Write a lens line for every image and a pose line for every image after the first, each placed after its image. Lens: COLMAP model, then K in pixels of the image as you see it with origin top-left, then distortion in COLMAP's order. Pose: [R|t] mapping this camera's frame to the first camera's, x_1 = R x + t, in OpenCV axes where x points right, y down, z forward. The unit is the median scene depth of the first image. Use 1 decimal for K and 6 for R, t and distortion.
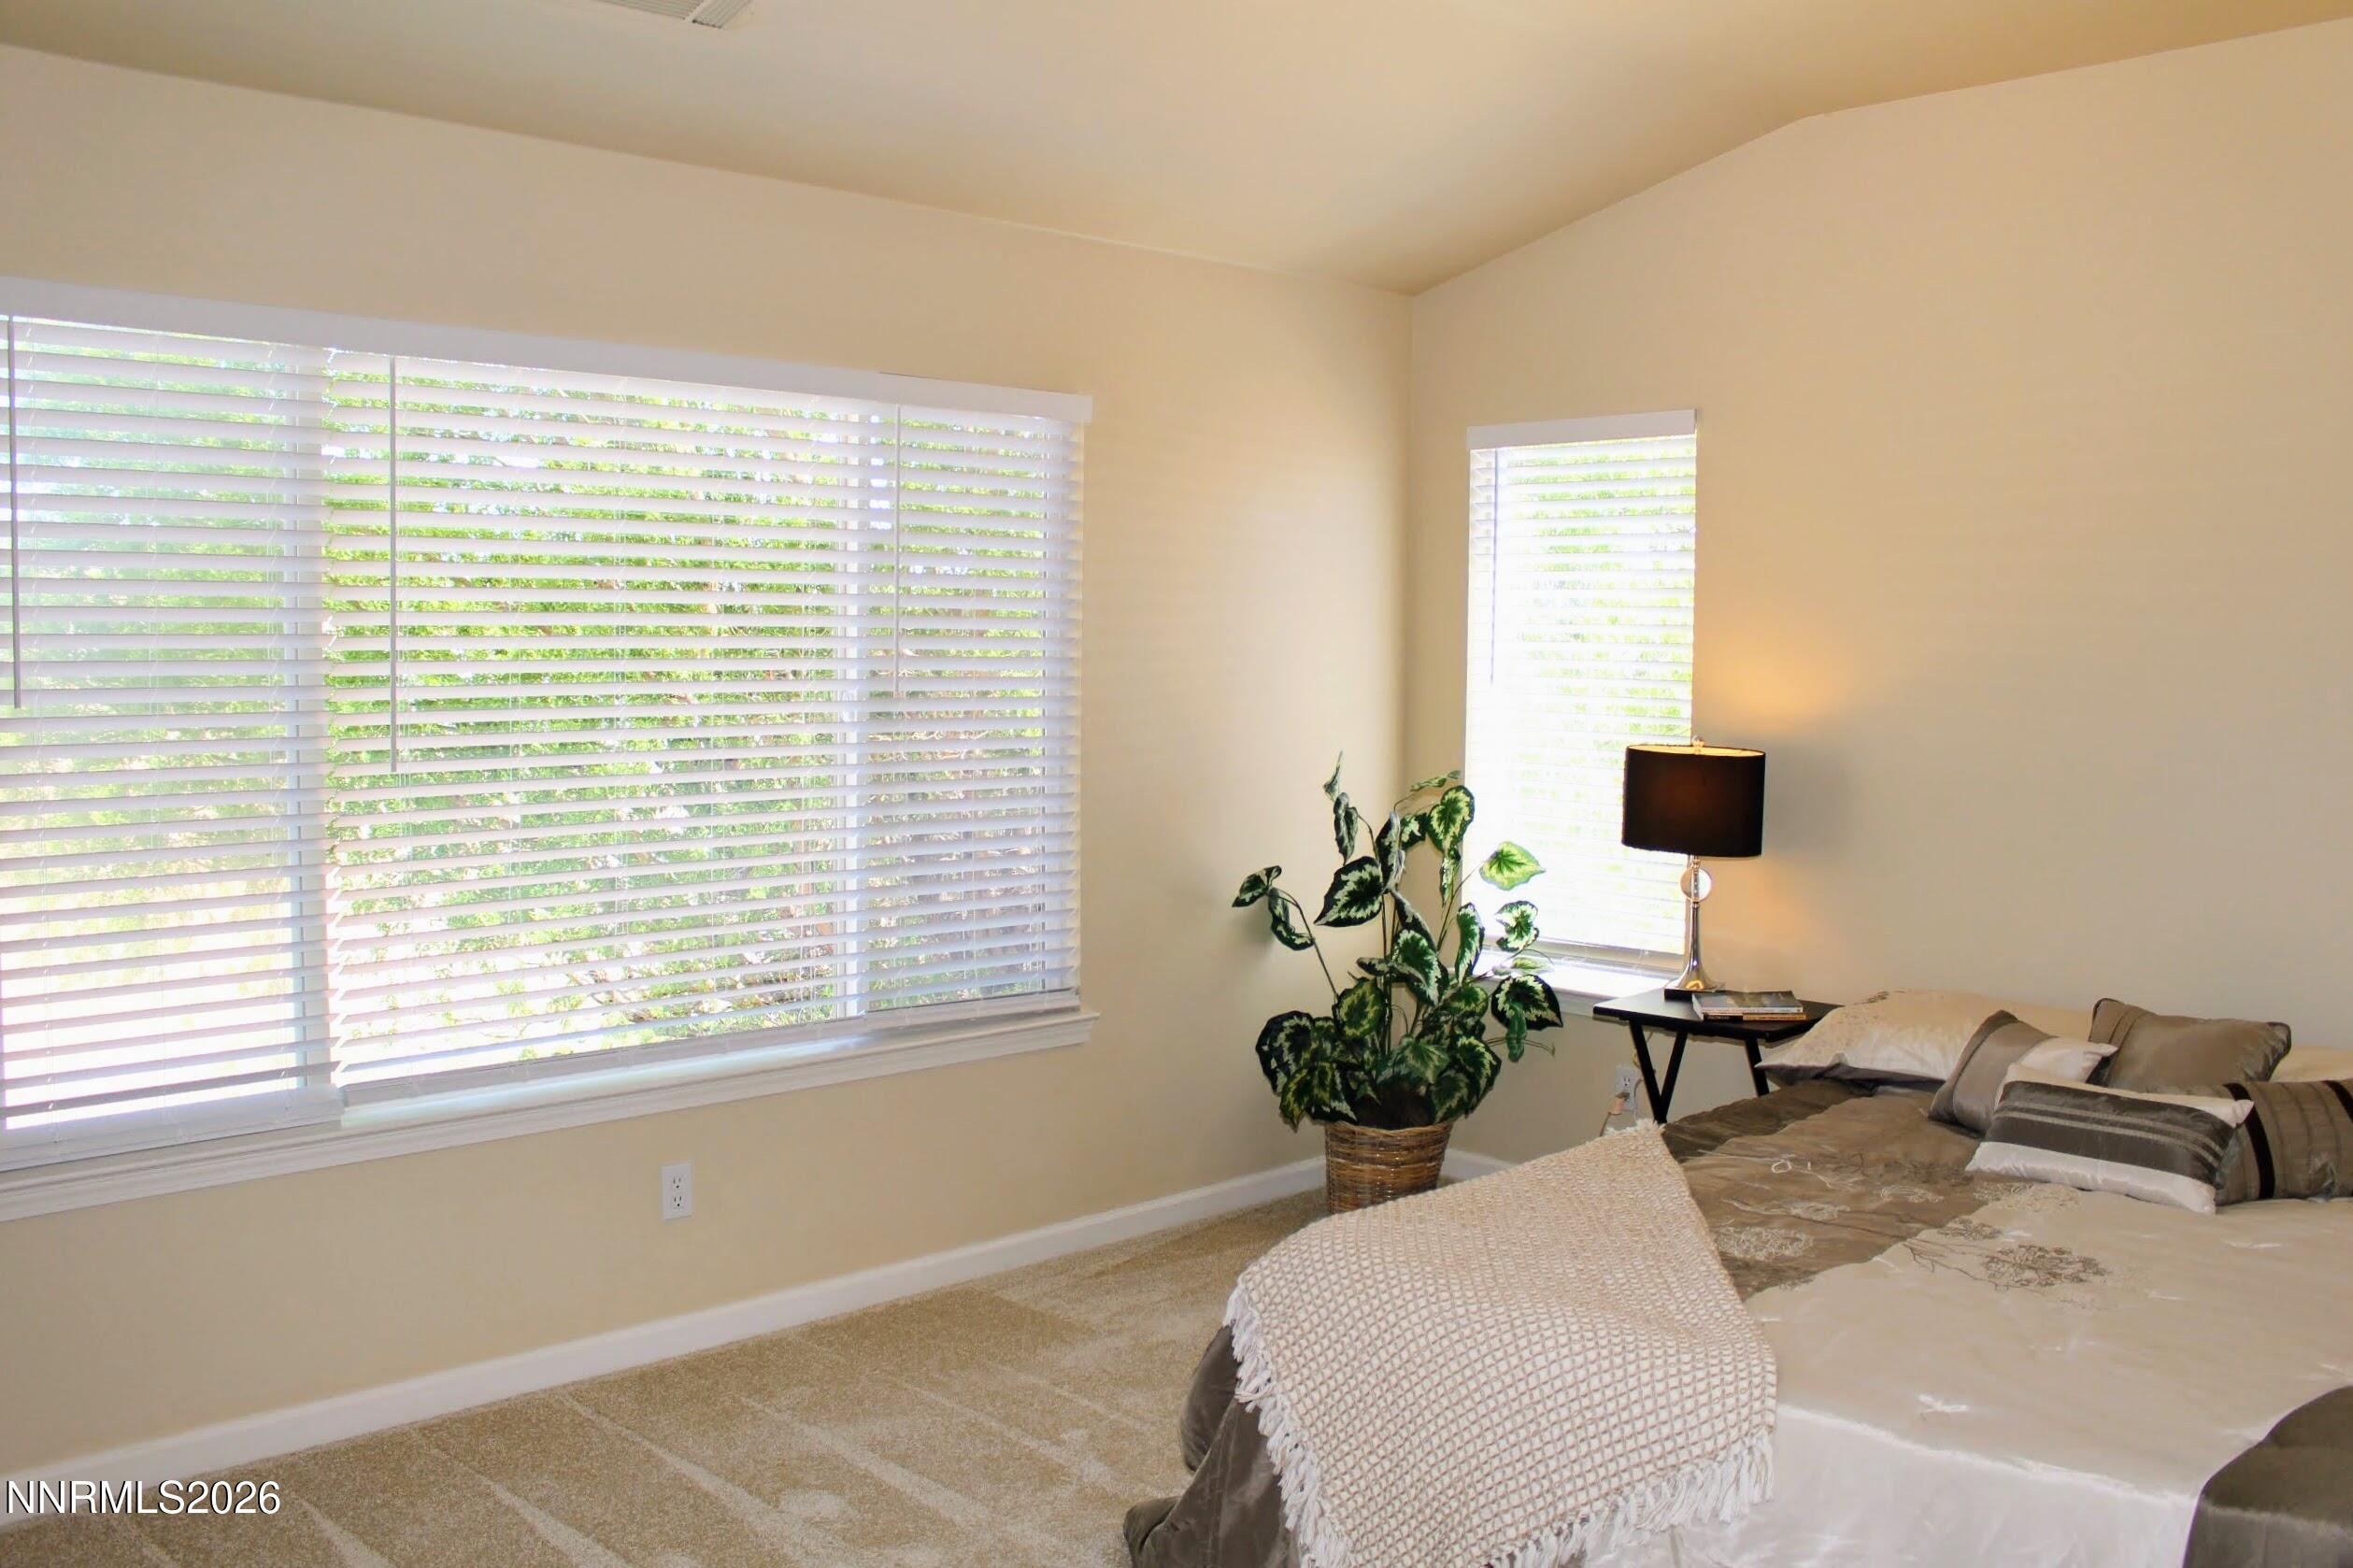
lens RADIAL K [[2010.8, 0, 1176.0], [0, 2010.8, 800.1], [0, 0, 1]] dist [-0.154600, 0.110609]
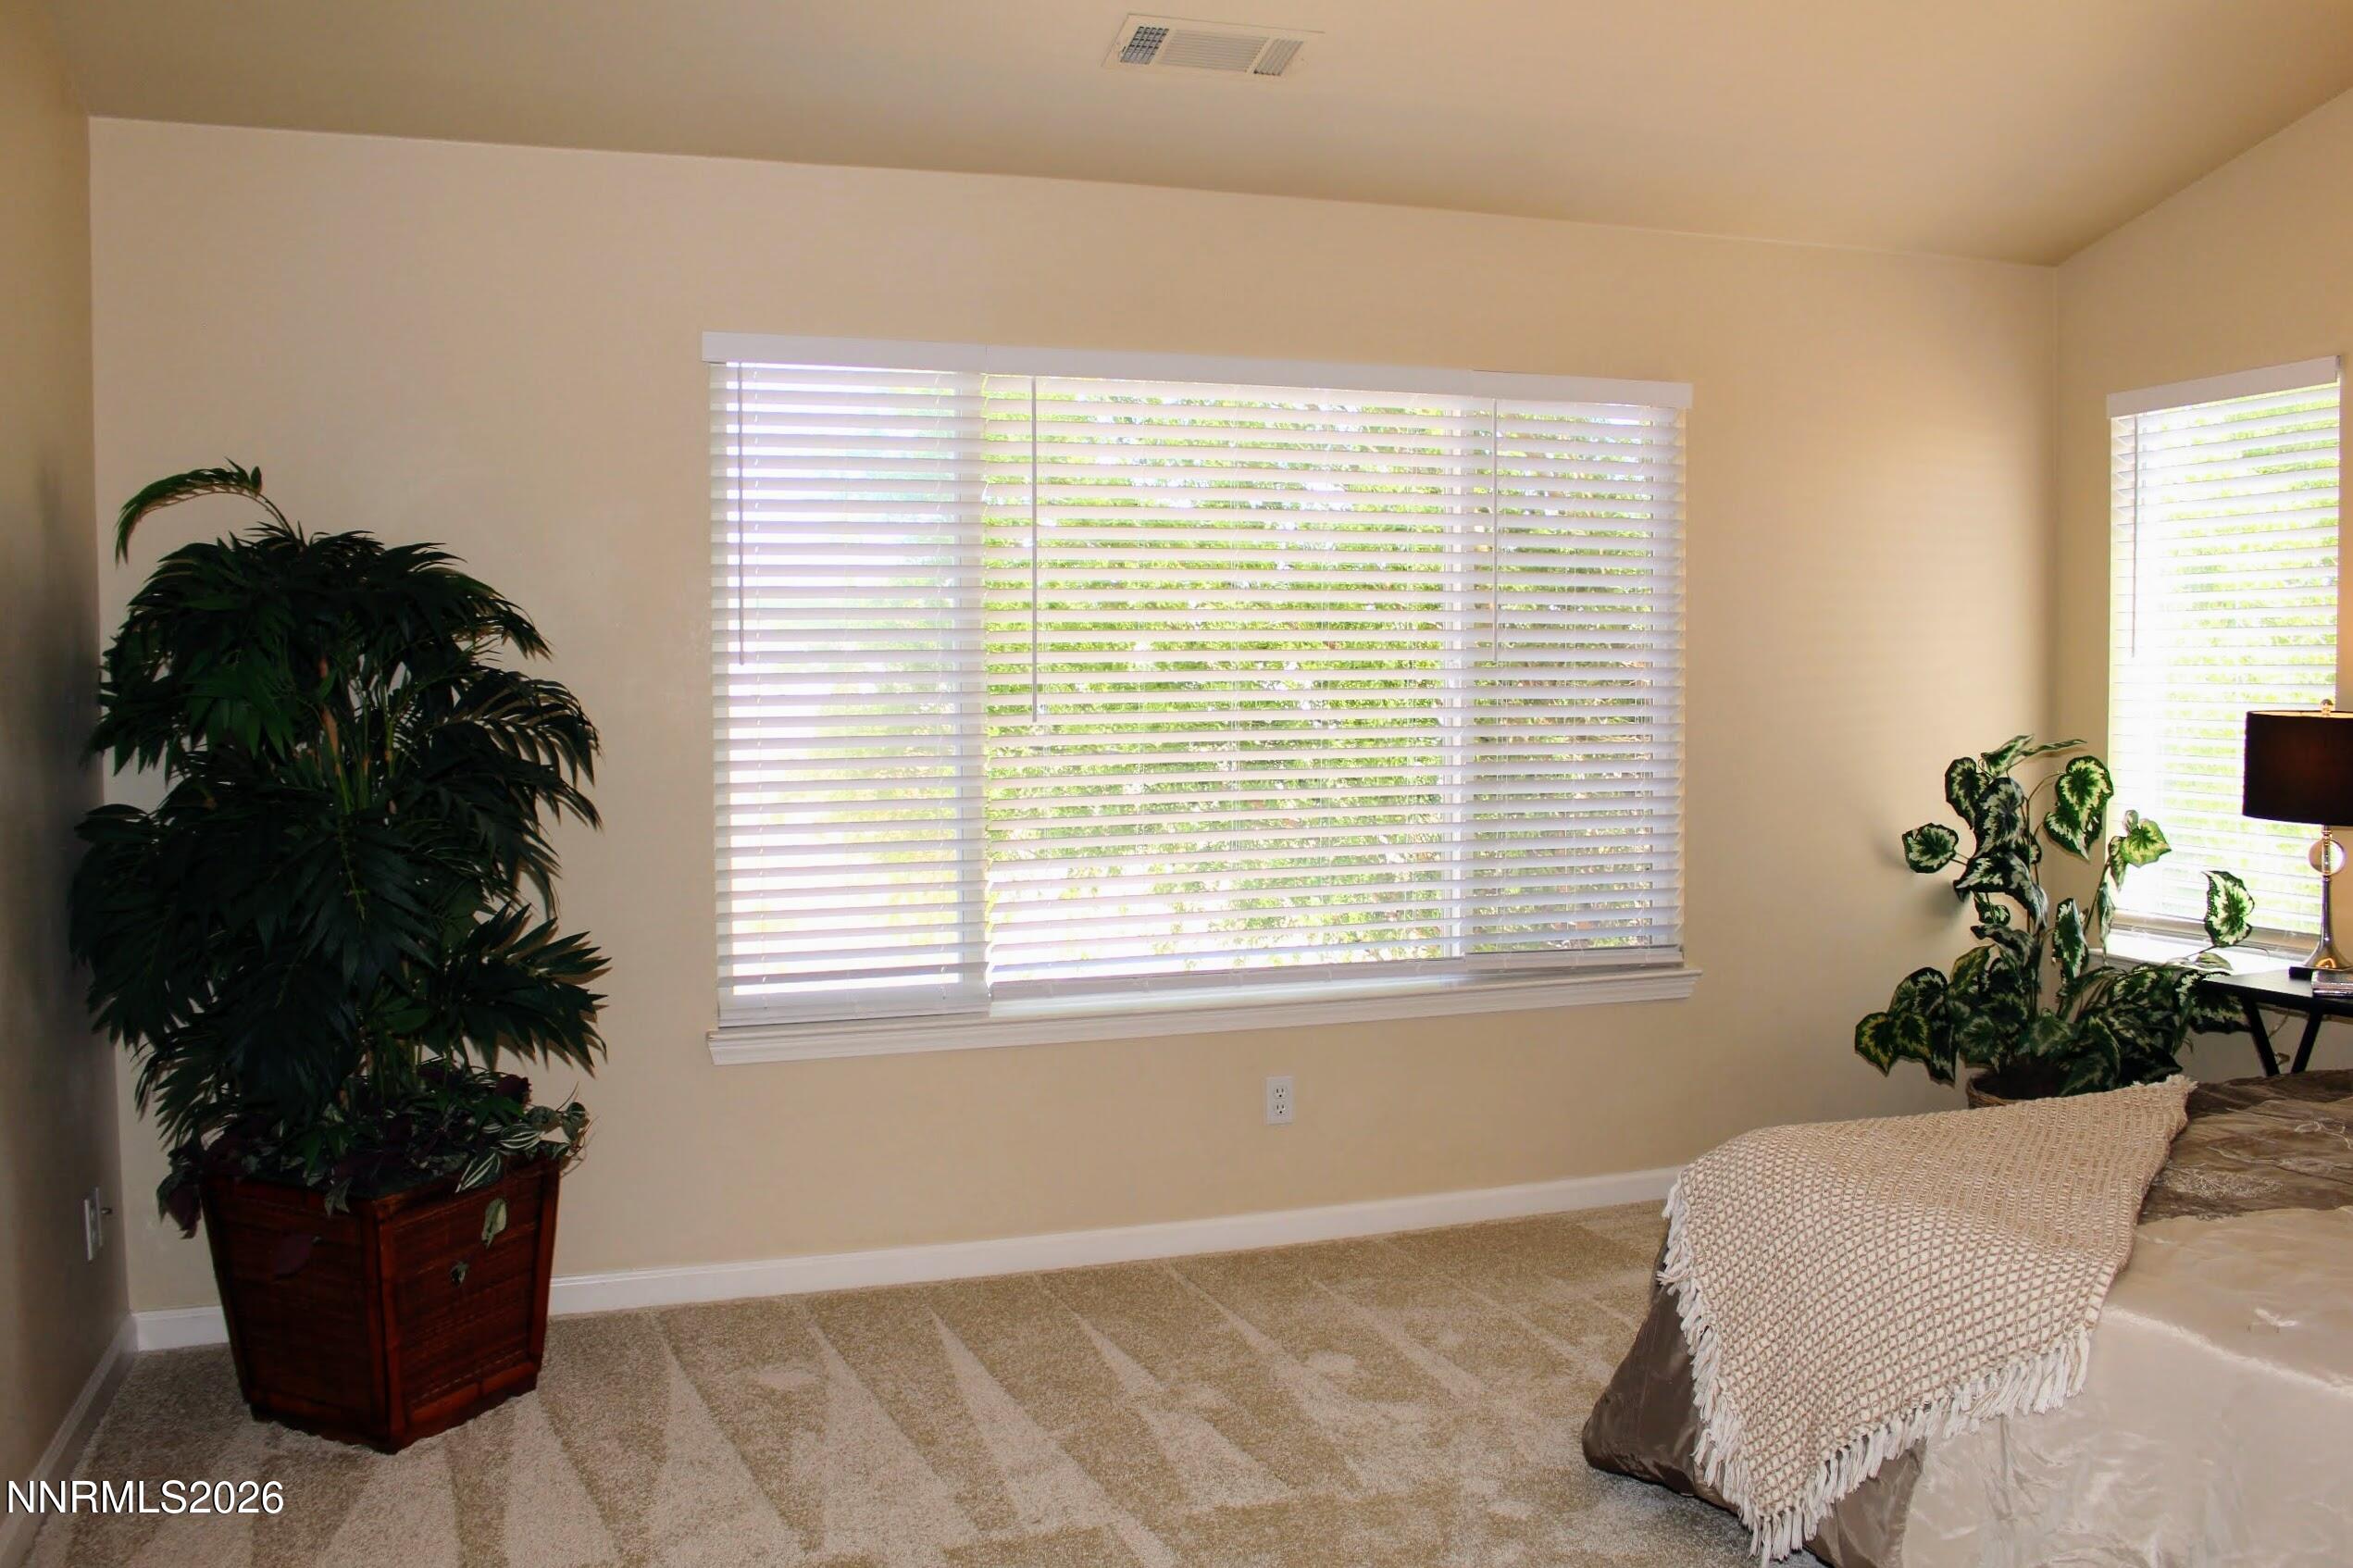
lens RADIAL K [[2053.3, 0, 1213.1], [0, 2053.3, 780.8], [0, 0, 1]] dist [-0.166703, 0.122649]
pose [[0.904293, 0.003290, -0.426900, 0.281019], [-0.017884, 0.999384, -0.030181, 0.068491], [0.426538, 0.034927, 0.903795, -0.103768]]
